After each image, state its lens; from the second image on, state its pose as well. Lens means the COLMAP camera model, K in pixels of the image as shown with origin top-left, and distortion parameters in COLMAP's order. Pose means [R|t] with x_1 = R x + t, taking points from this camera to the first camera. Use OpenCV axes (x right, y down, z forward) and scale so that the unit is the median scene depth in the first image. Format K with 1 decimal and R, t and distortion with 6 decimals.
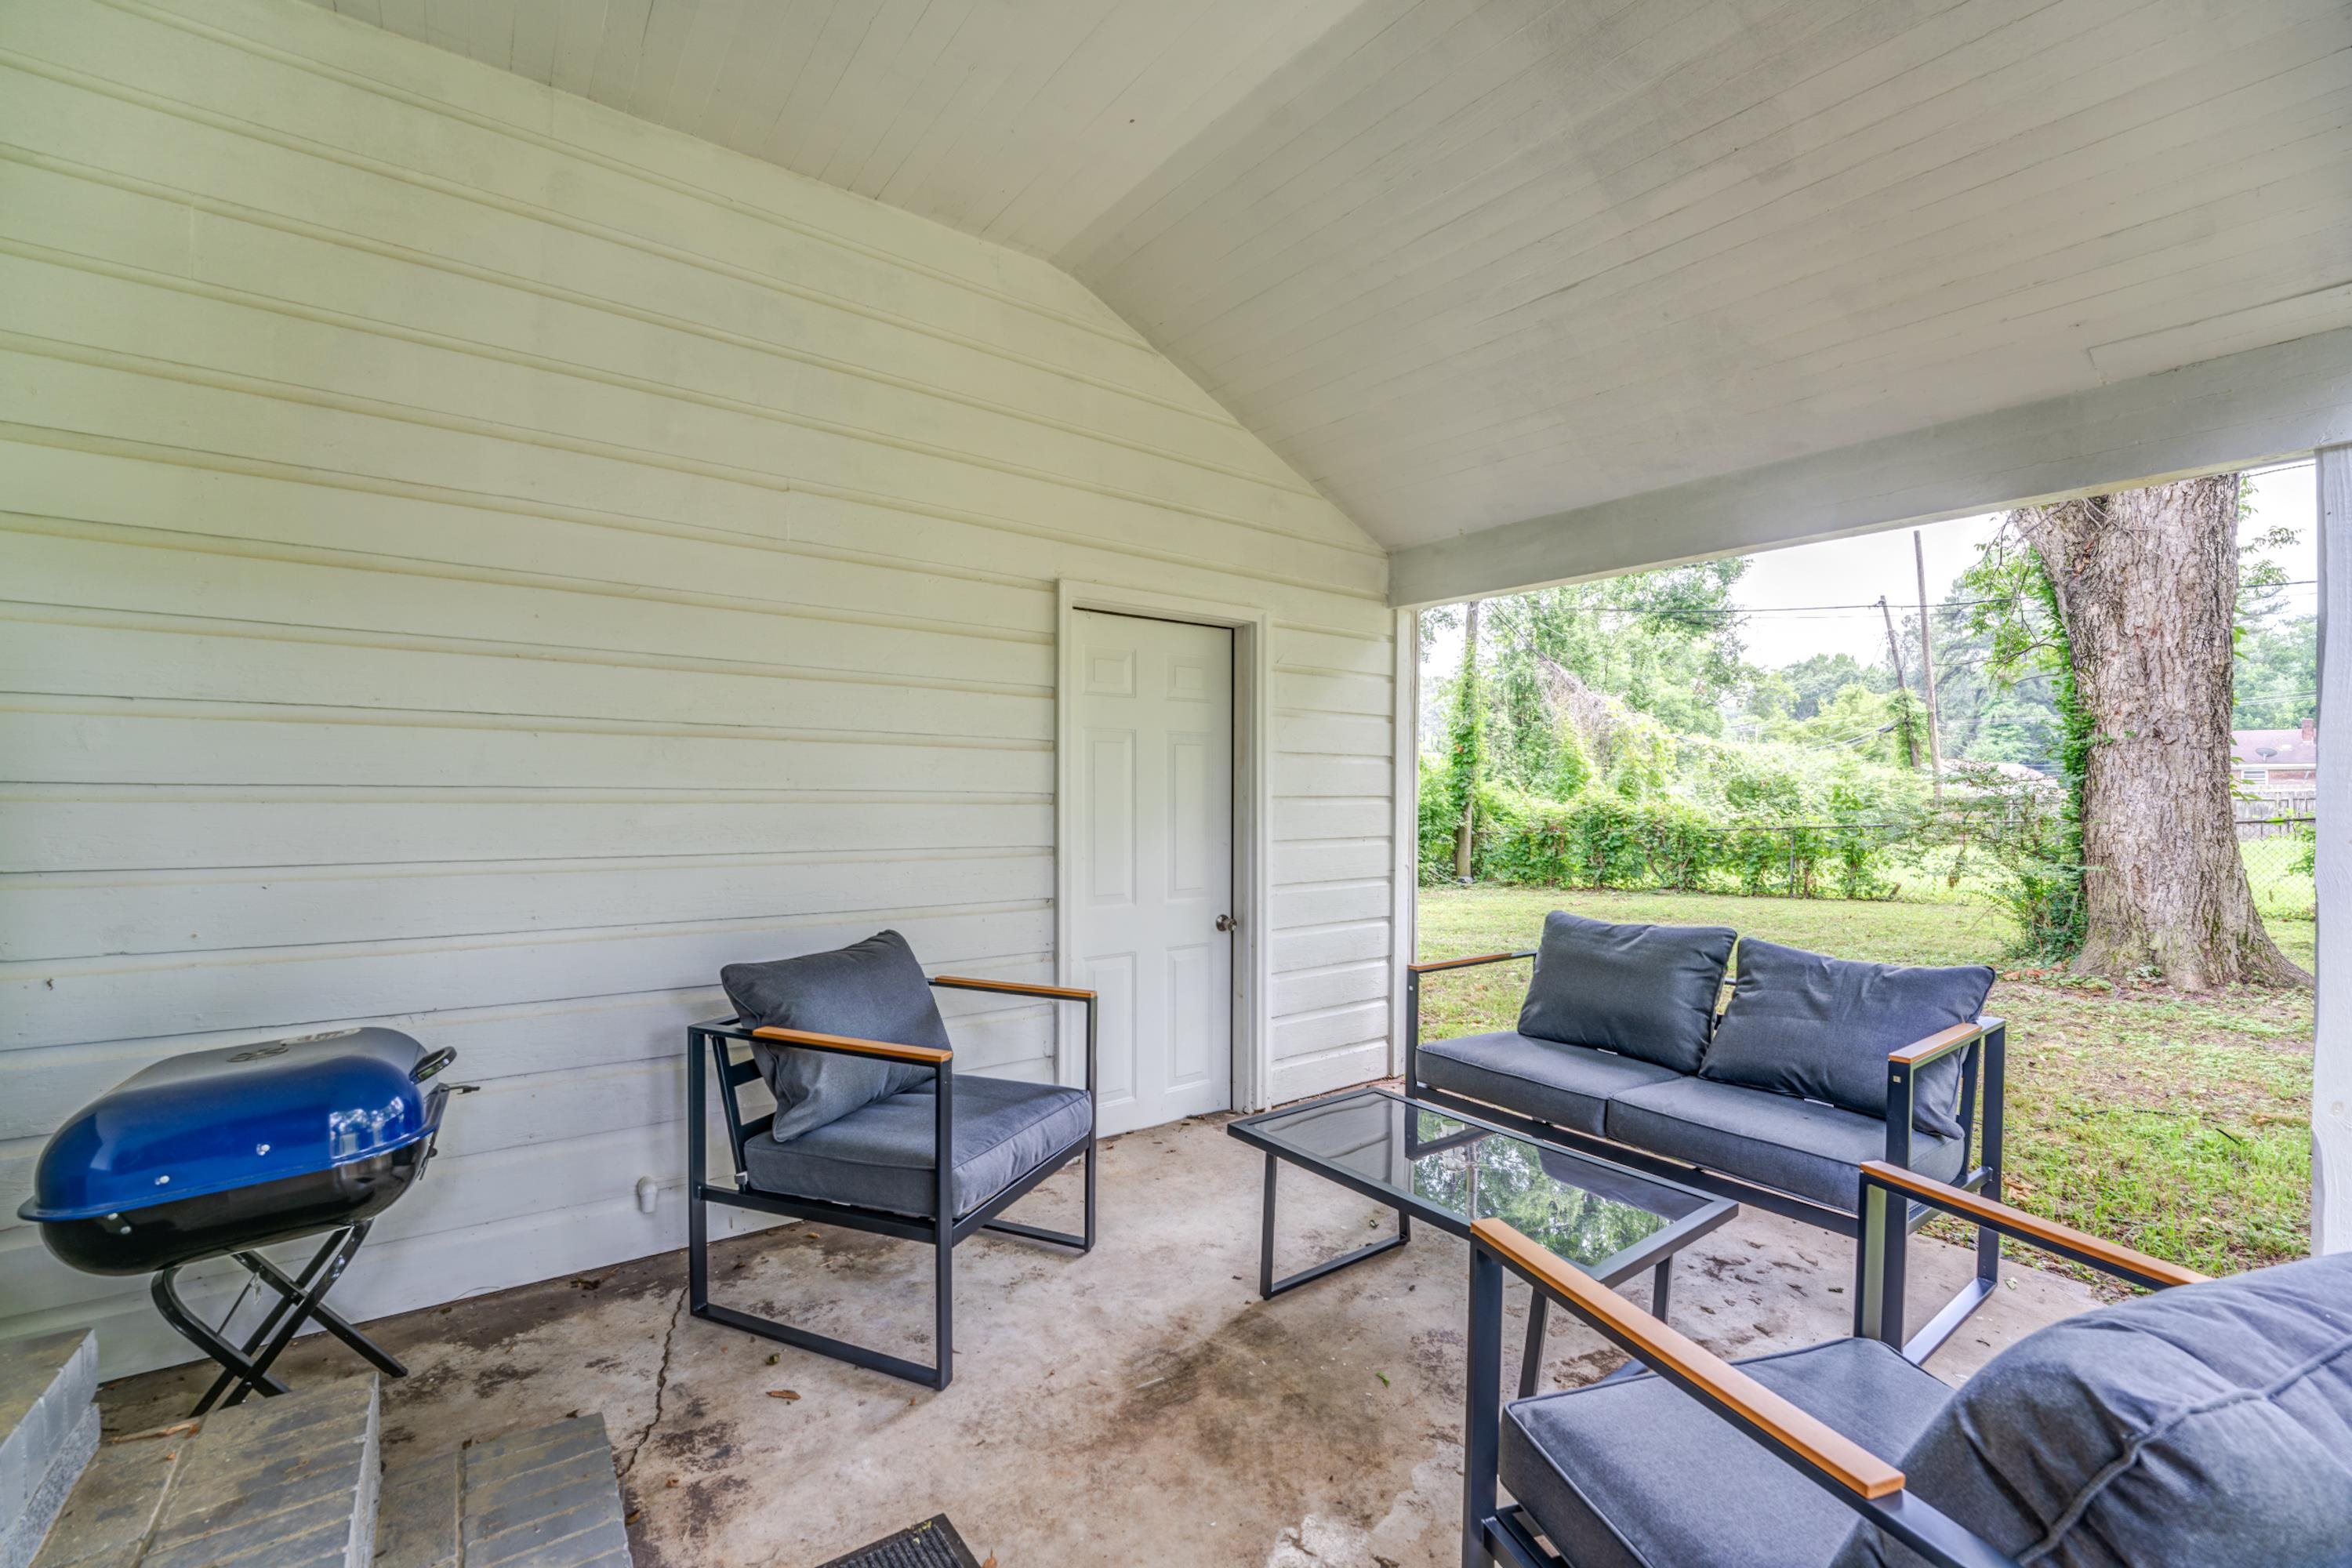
lens RADIAL K [[965.6, 0, 1174.9], [0, 965.6, 796.0], [0, 0, 1]] dist [-0.027060, -0.000372]
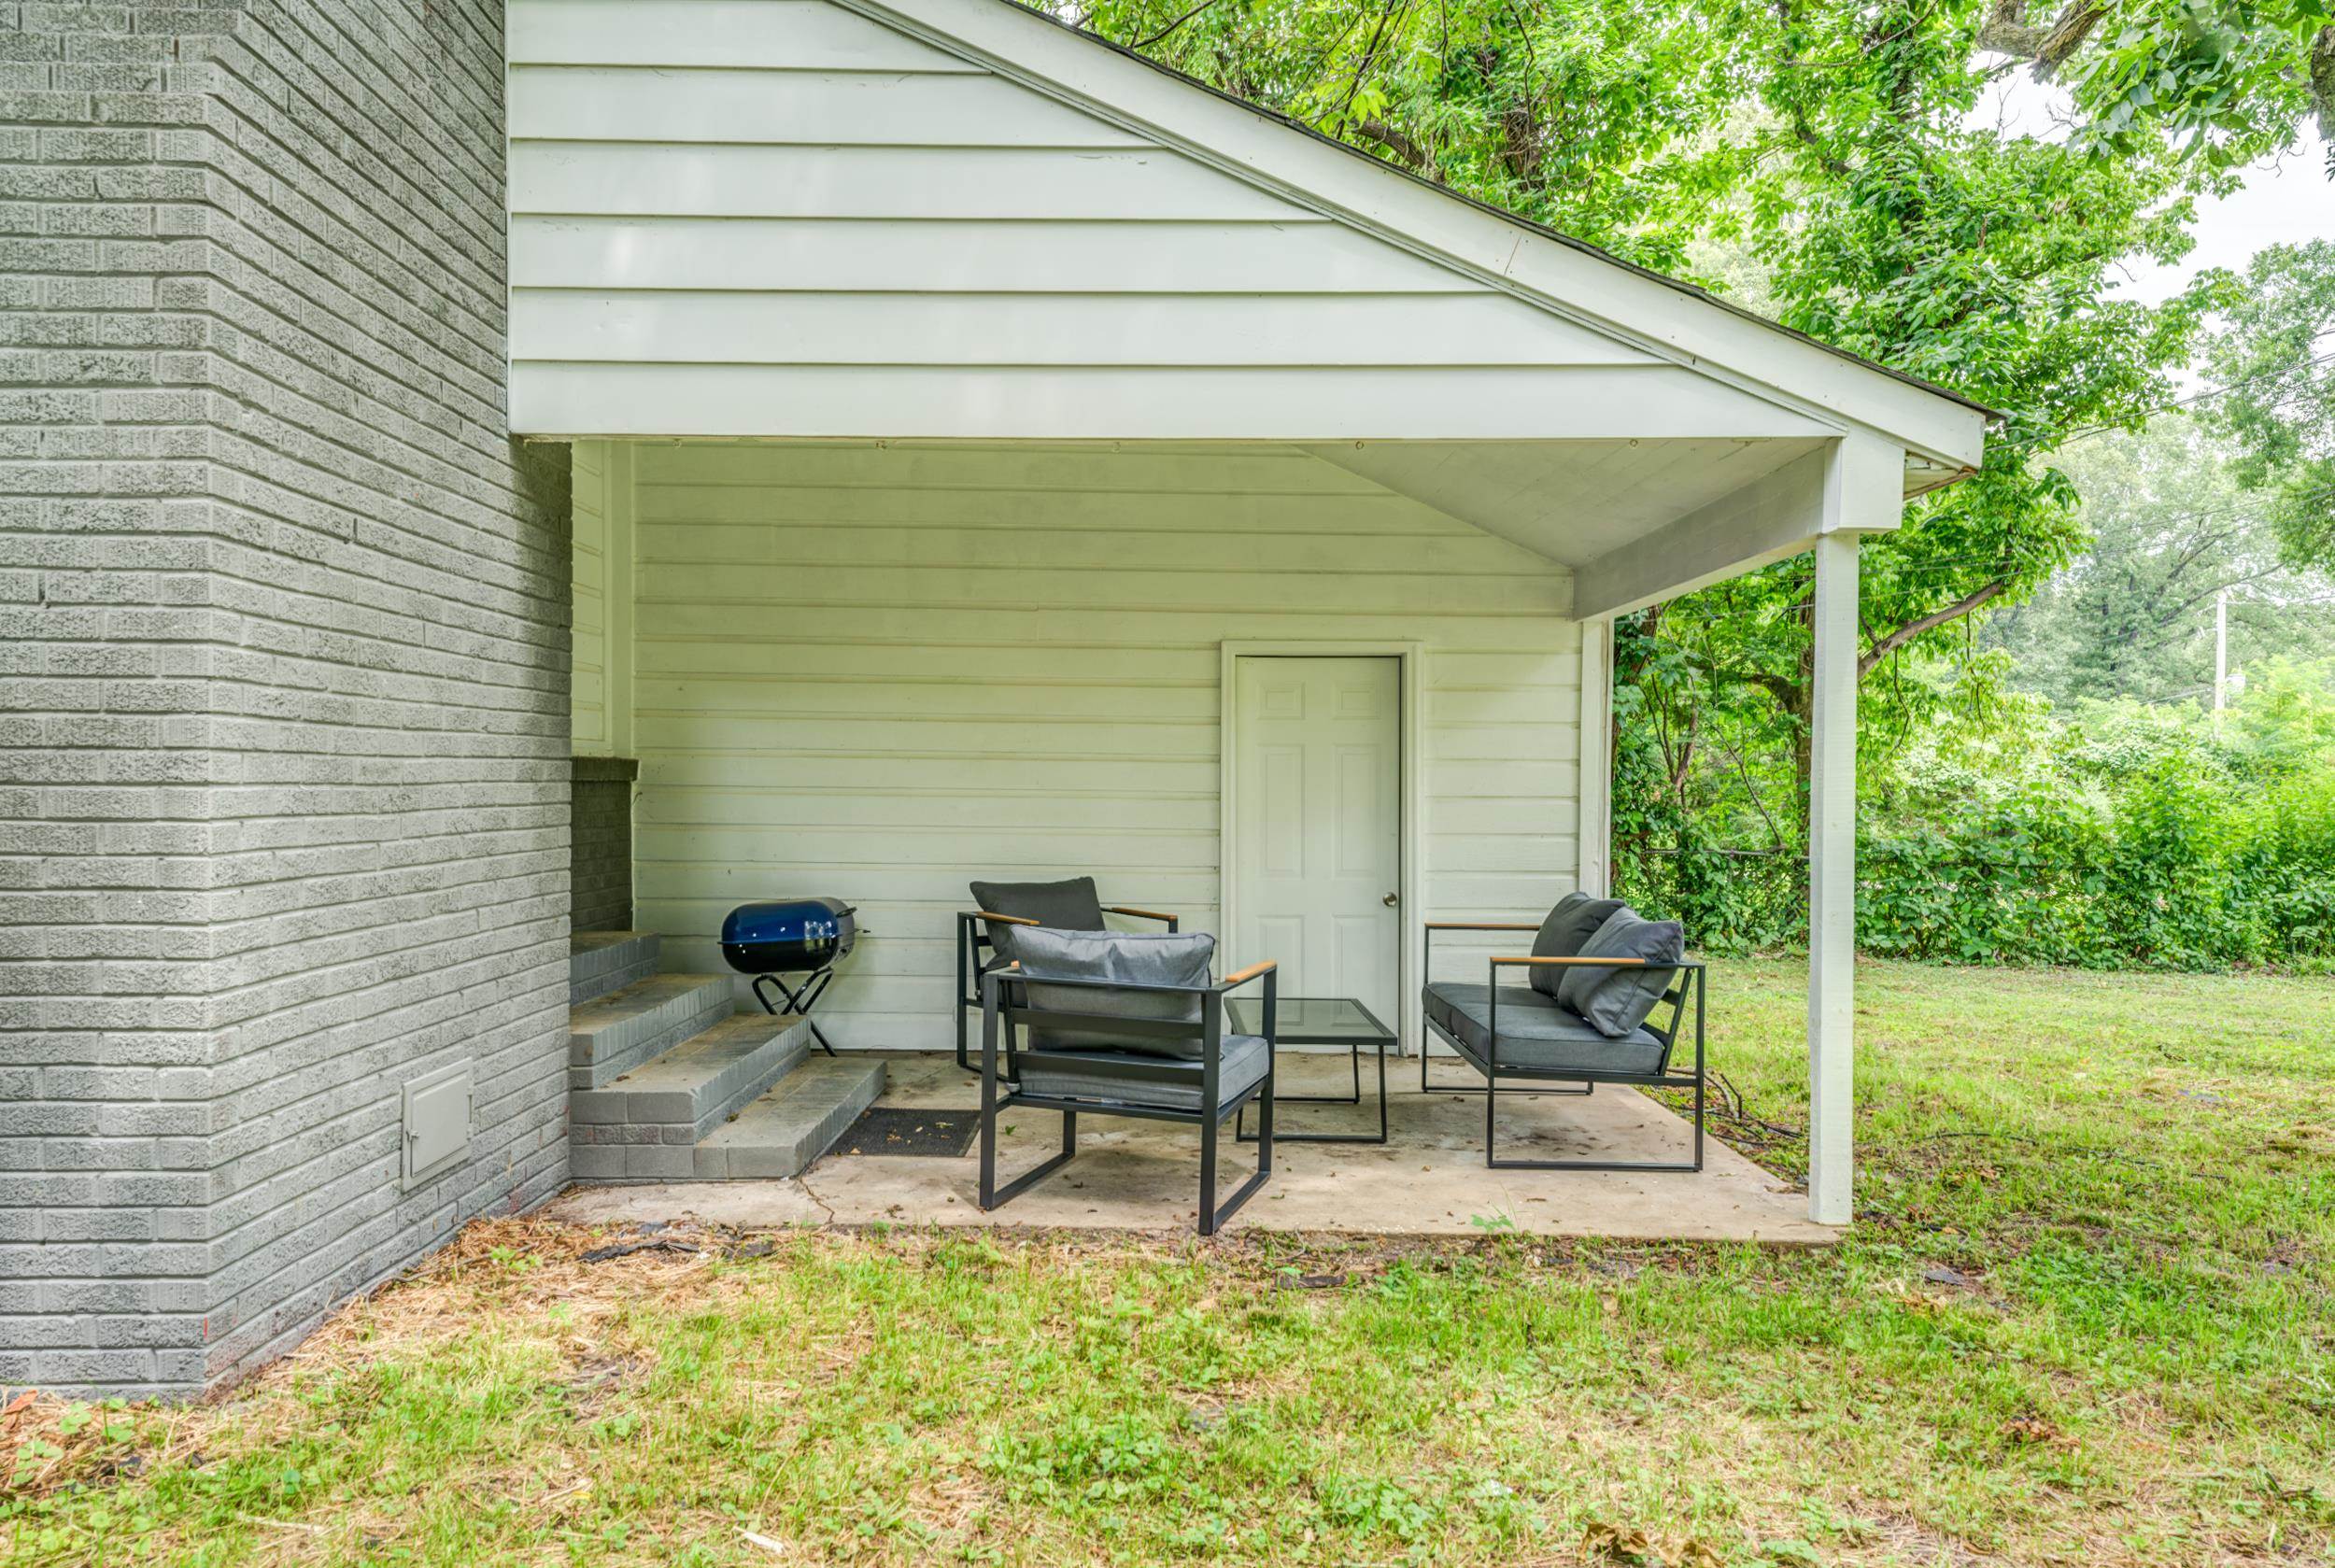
lens RADIAL K [[1584.4, 0, 1168.2], [0, 1584.4, 783.9], [0, 0, 1]] dist [0.001593, 0.000201]
pose [[0.809518, 0.001631, -0.587093, 0.622064], [-0.006011, 0.999967, -0.005510, -0.001338], [0.587064, 0.007989, 0.809501, -0.486399]]
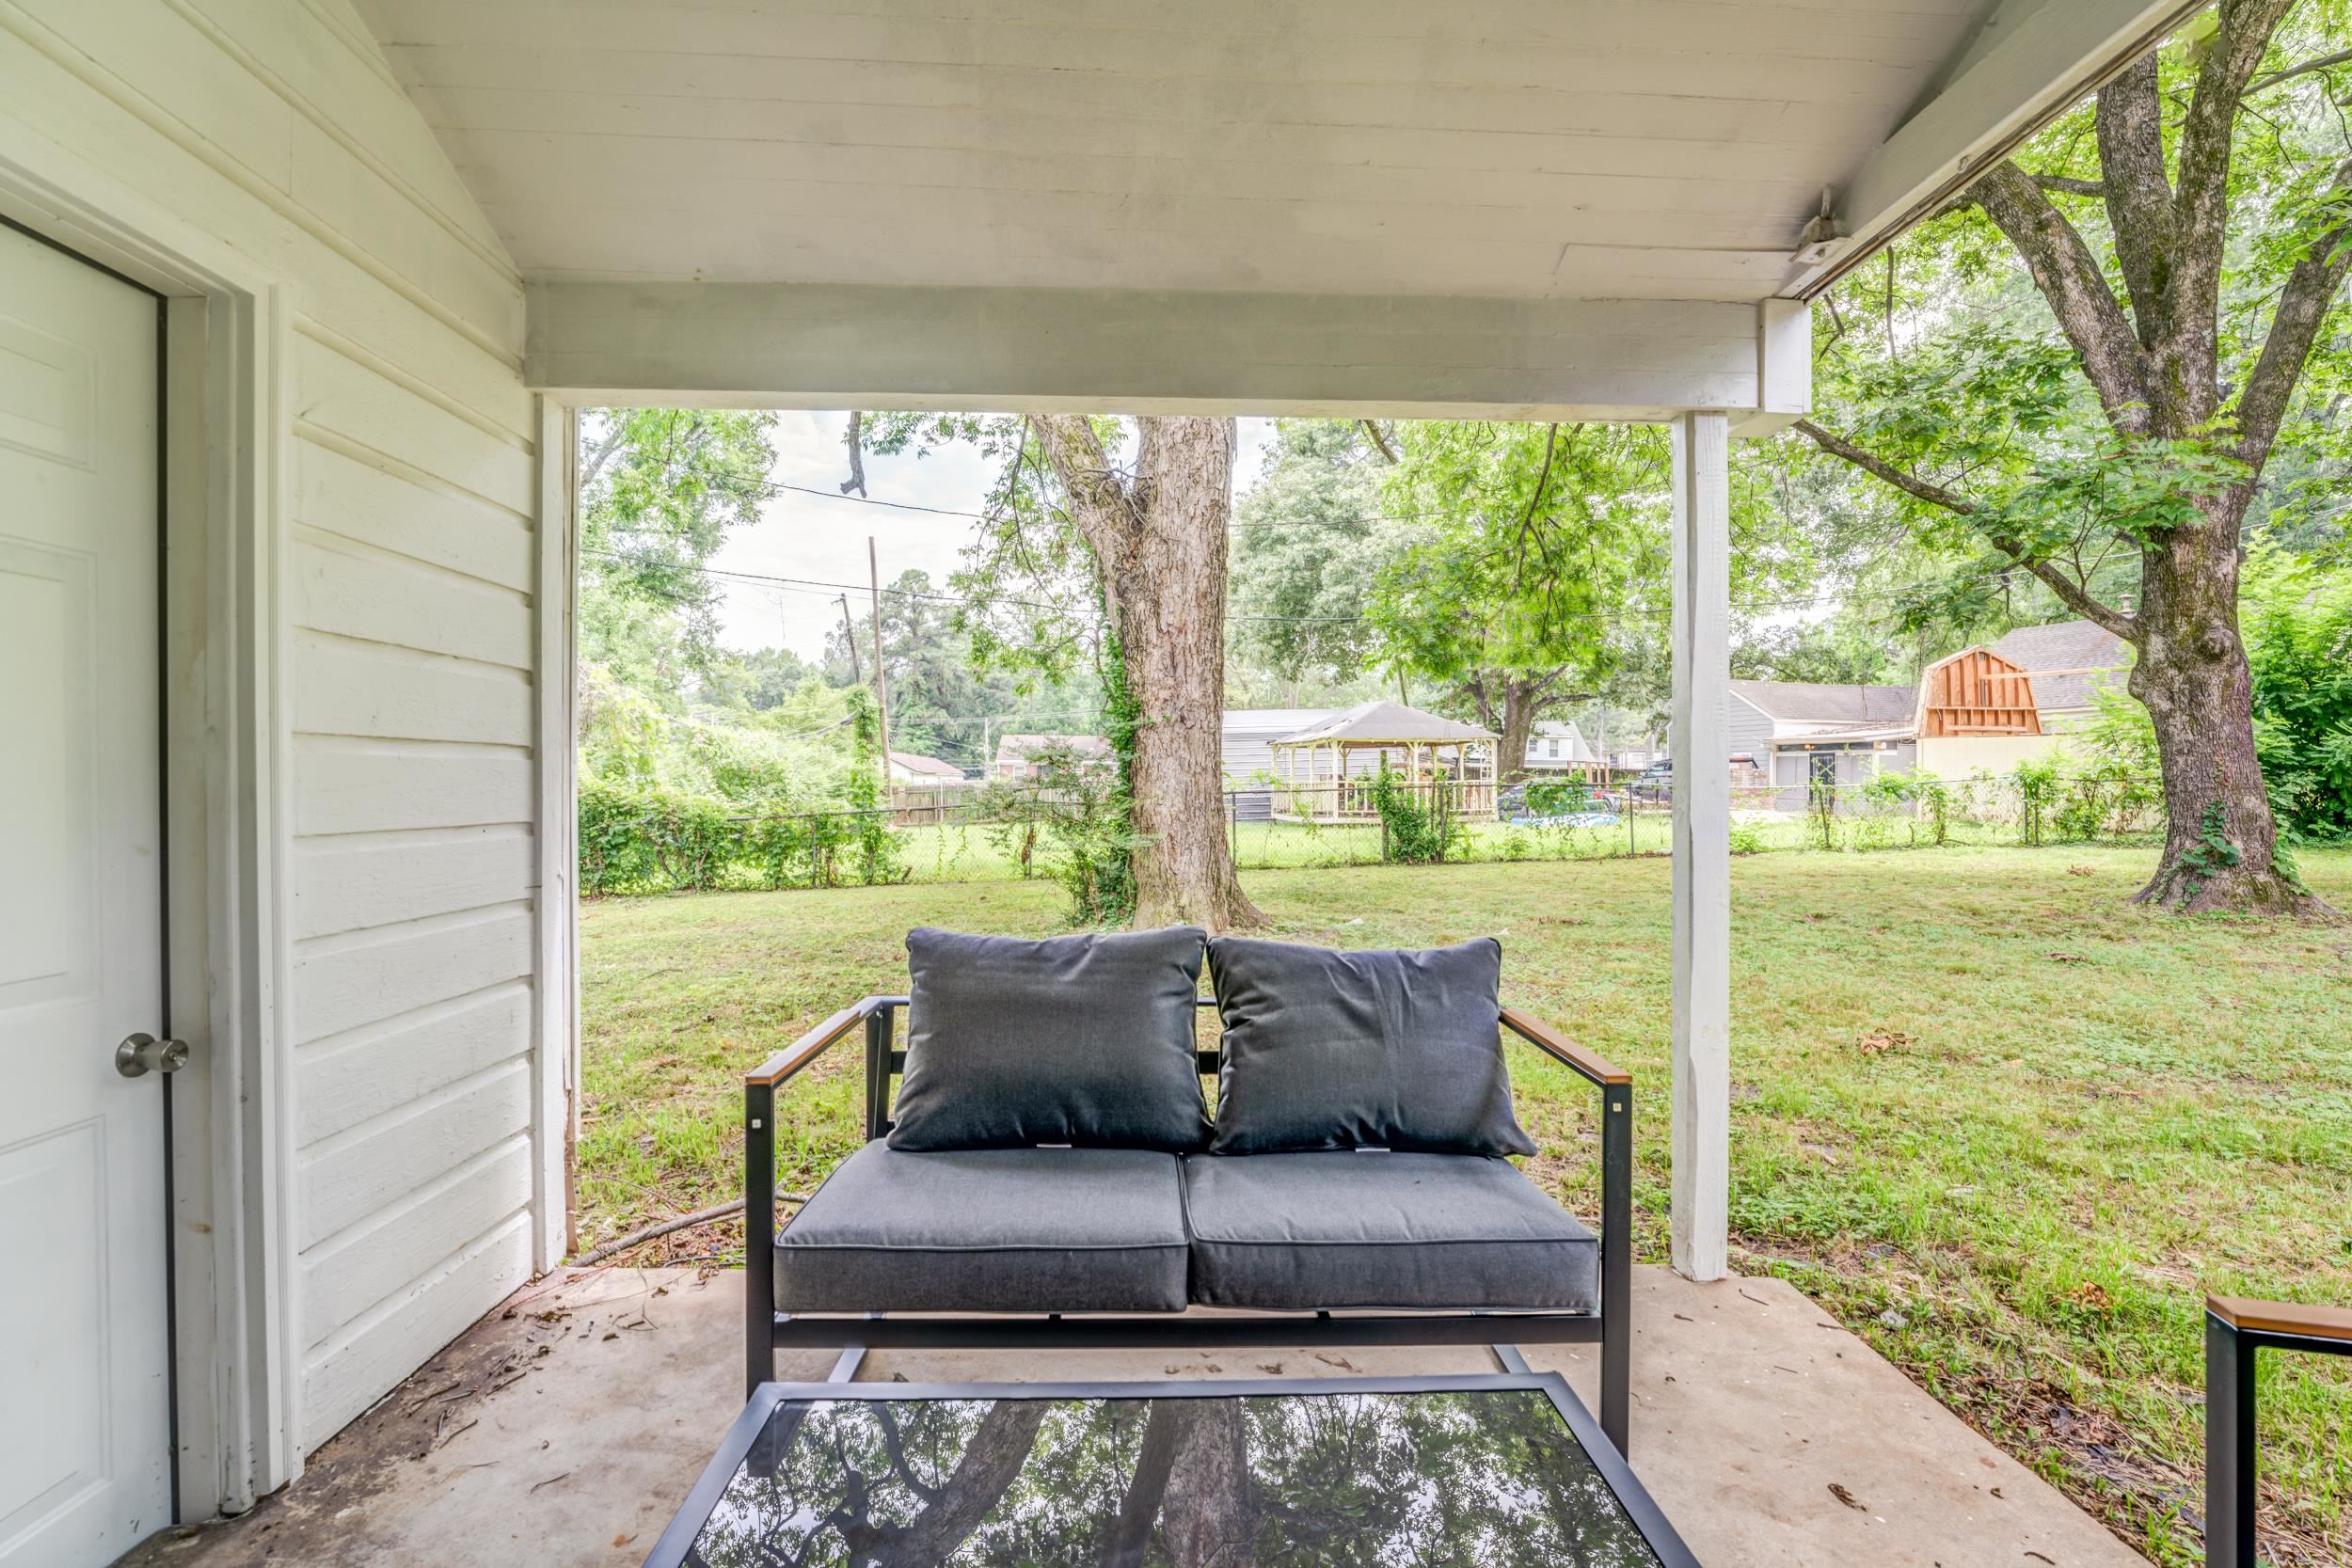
lens RADIAL K [[1064.0, 0, 1164.5], [0, 1064.0, 797.3], [0, 0, 1]] dist [-0.014955, 0.000668]
pose [[0.579005, -0.011401, 0.815244, -0.033248], [0.004650, 0.999932, 0.010681, 0.016357], [-0.815311, -0.002393, 0.579019, 0.266270]]
